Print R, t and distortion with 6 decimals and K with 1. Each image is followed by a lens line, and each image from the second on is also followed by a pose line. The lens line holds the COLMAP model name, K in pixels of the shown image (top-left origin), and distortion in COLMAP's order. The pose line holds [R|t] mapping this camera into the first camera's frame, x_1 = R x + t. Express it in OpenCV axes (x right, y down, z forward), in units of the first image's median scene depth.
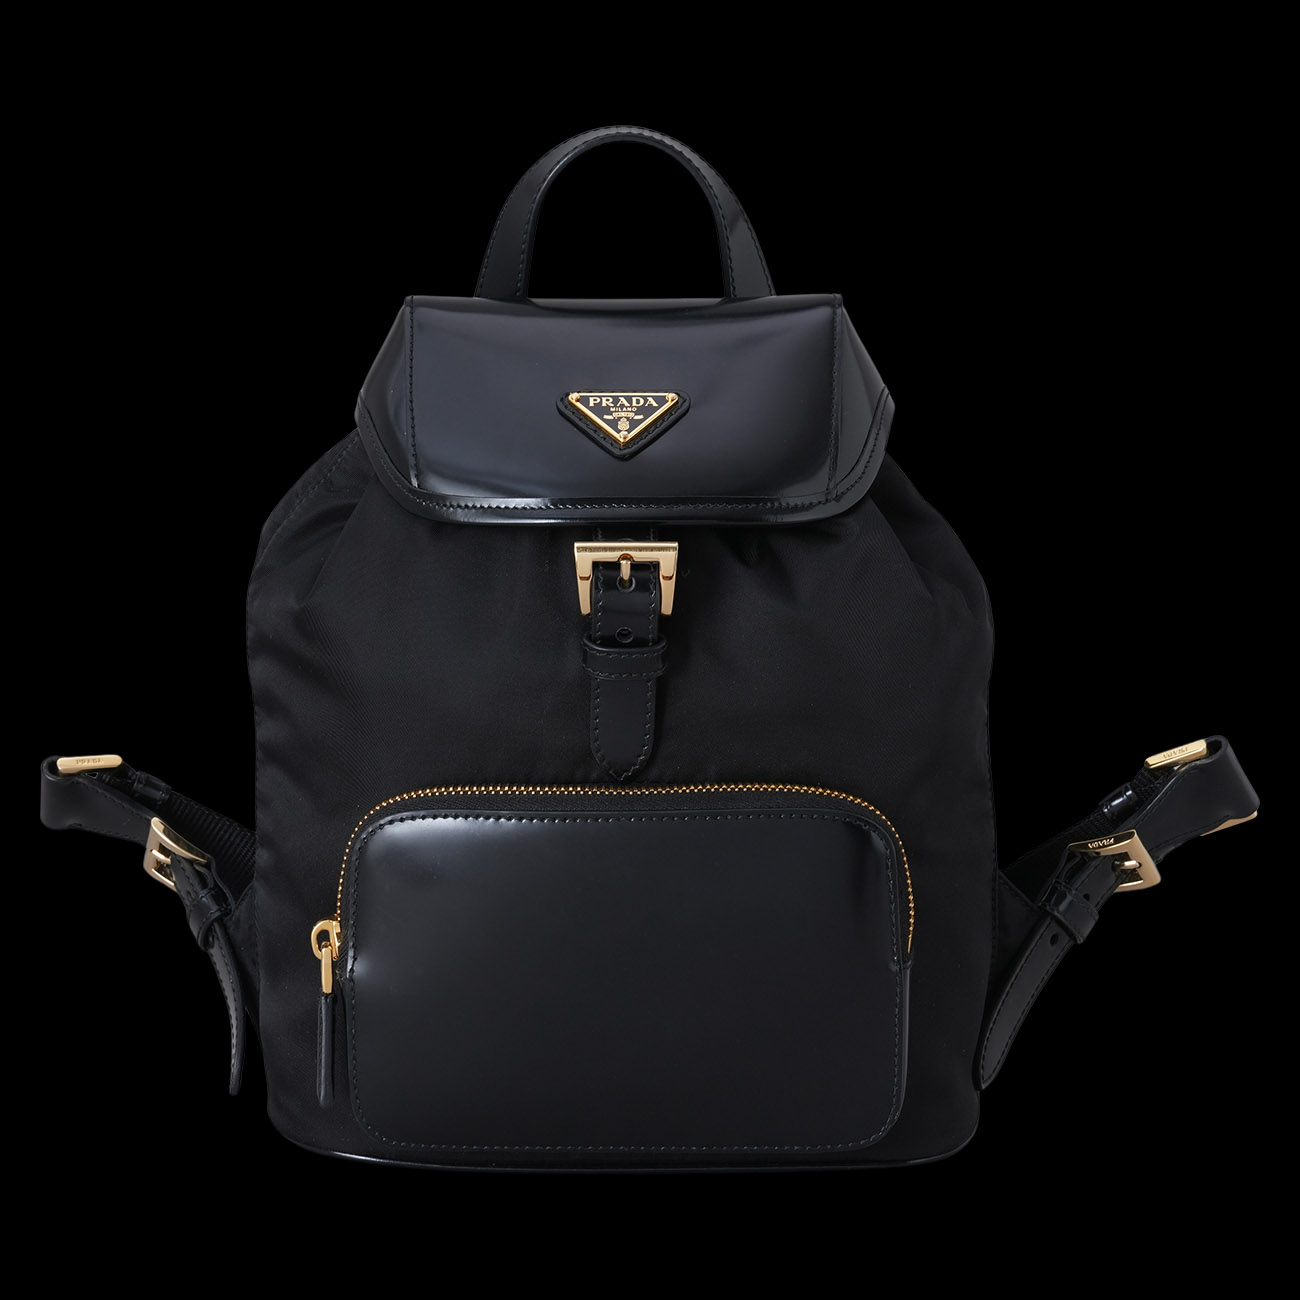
lens RADIAL K [[3863.5, 0, 650.0], [0, 3863.5, 650.0], [0, 0, 1]] dist [0.063368, 0.819085]
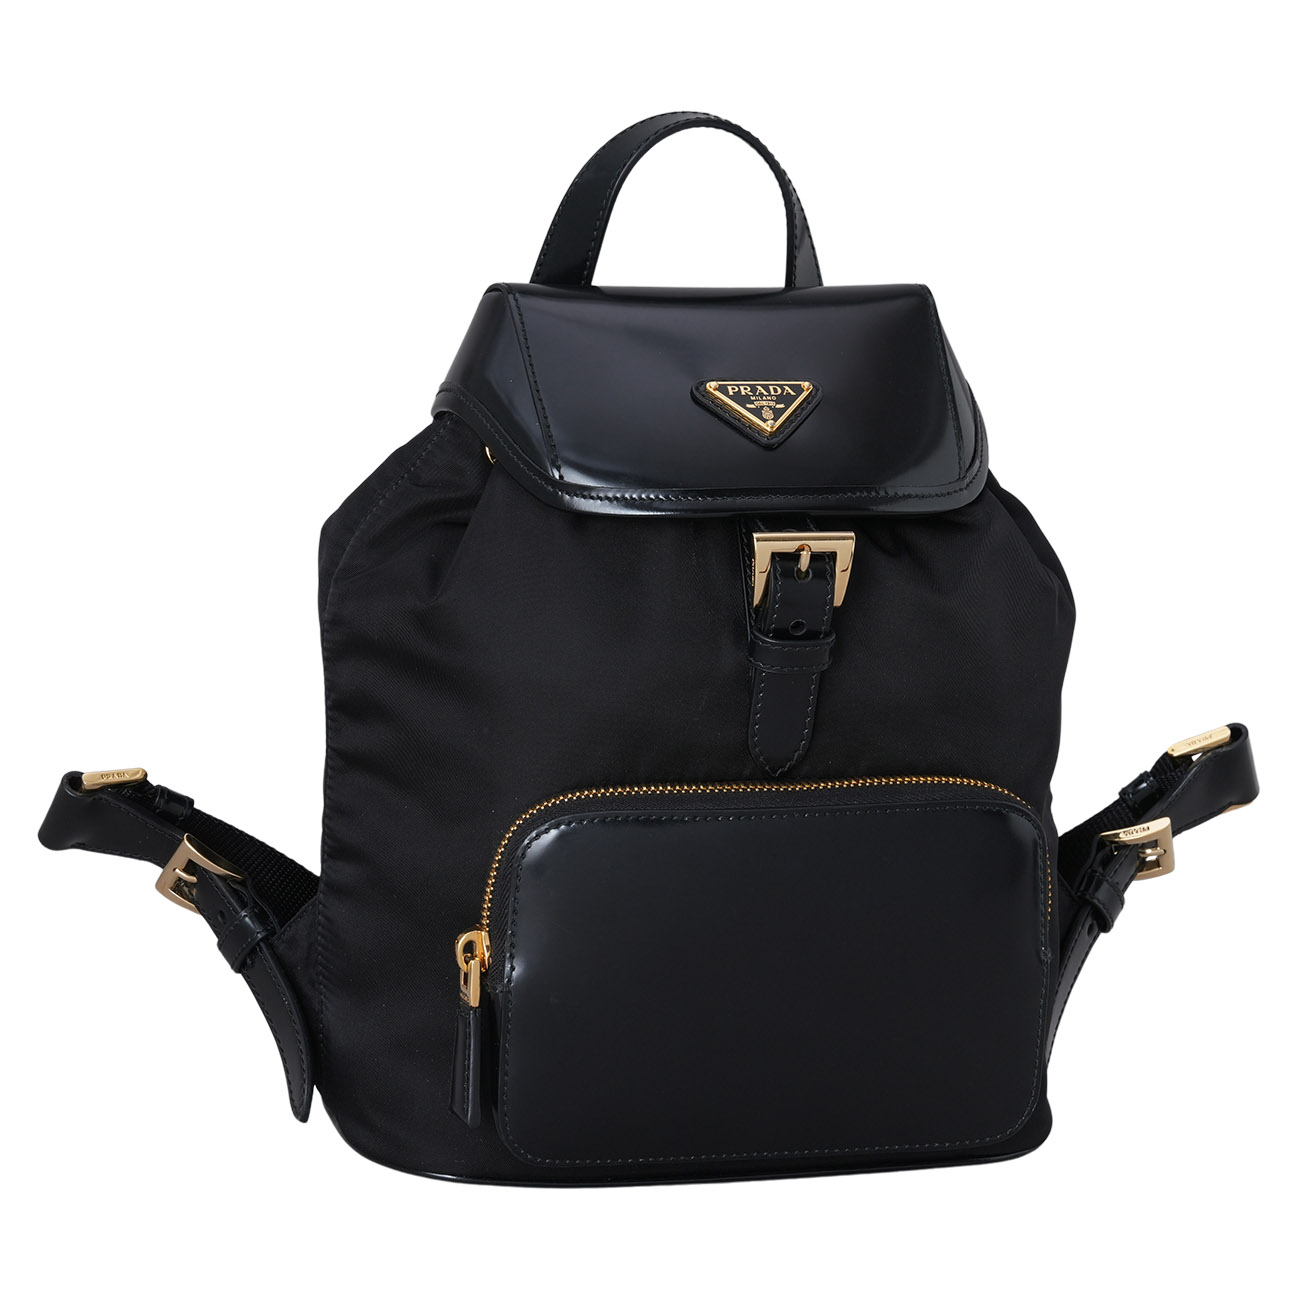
lens RADIAL K [[3863.5, 0, 650.0], [0, 3863.5, 650.0], [0, 0, 1]] dist [0.063368, 0.819085]
pose [[0.964150, -0.016659, 0.264833, -0.295000], [0.019077, 0.999796, -0.006563, 0.007436], [-0.264670, 0.011380, 0.964272, 0.063662]]
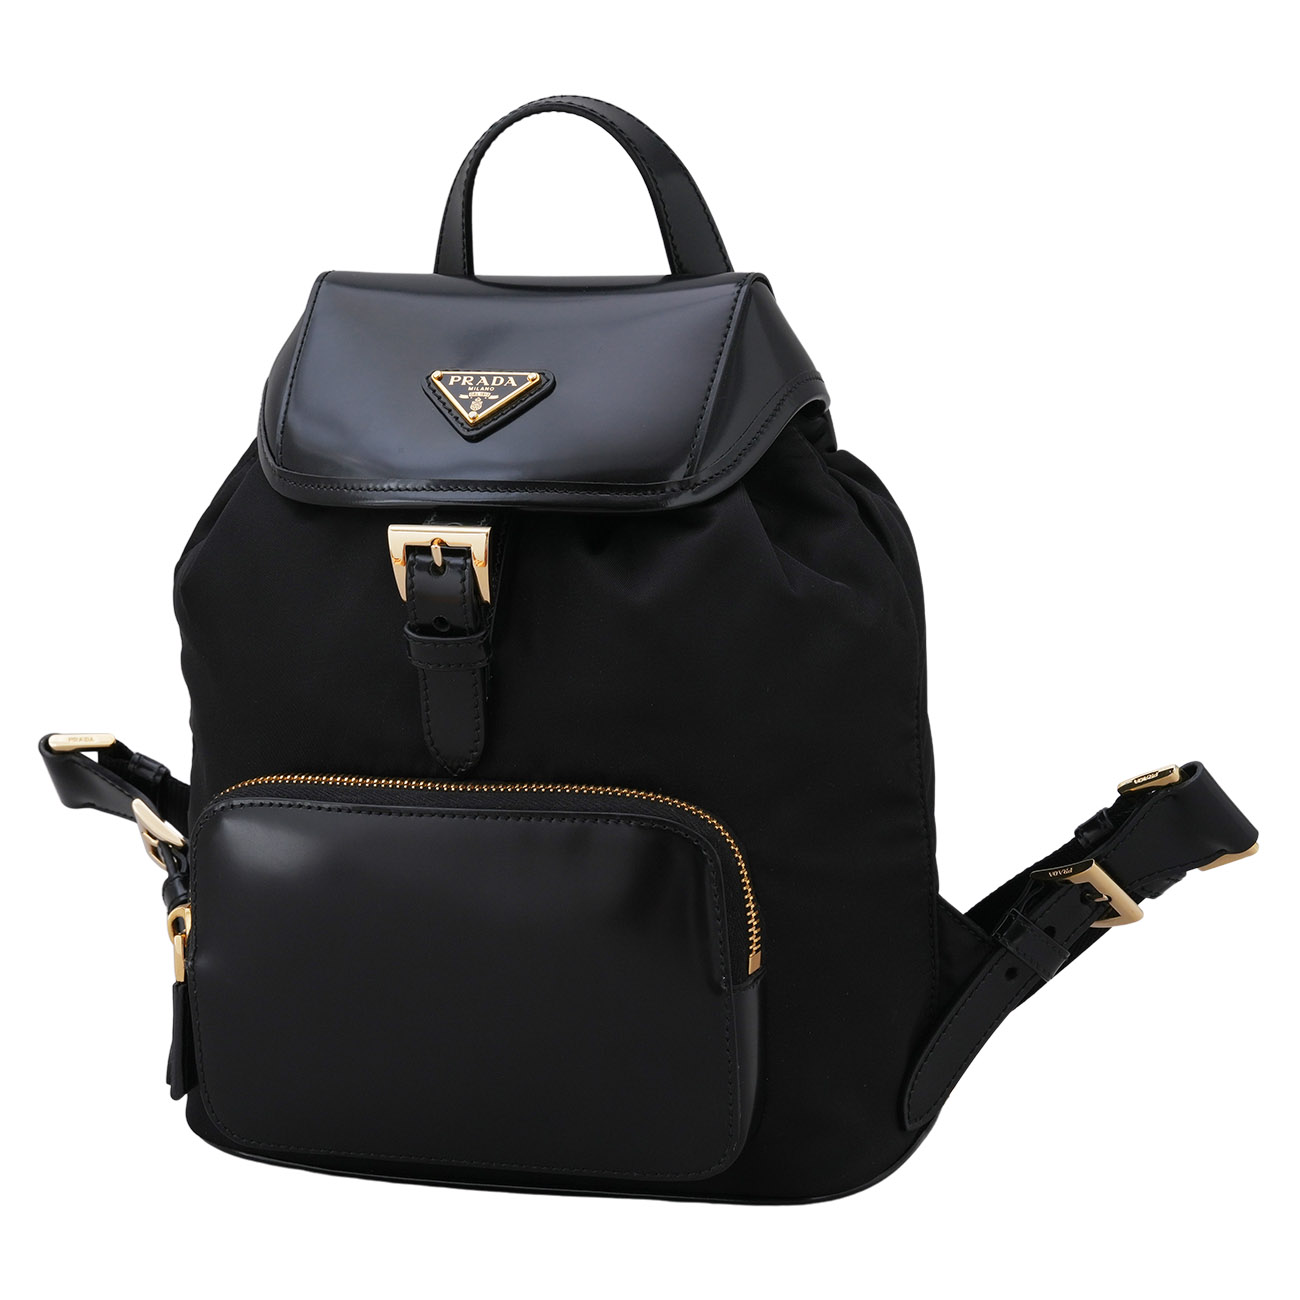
lens RADIAL K [[3863.5, 0, 650.0], [0, 3863.5, 650.0], [0, 0, 1]] dist [0.063368, 0.819085]
pose [[0.955118, 0.033414, -0.294336, 0.316585], [-0.036009, 0.999346, -0.003401, 0.004074], [0.294030, 0.013847, 0.955696, 0.099134]]
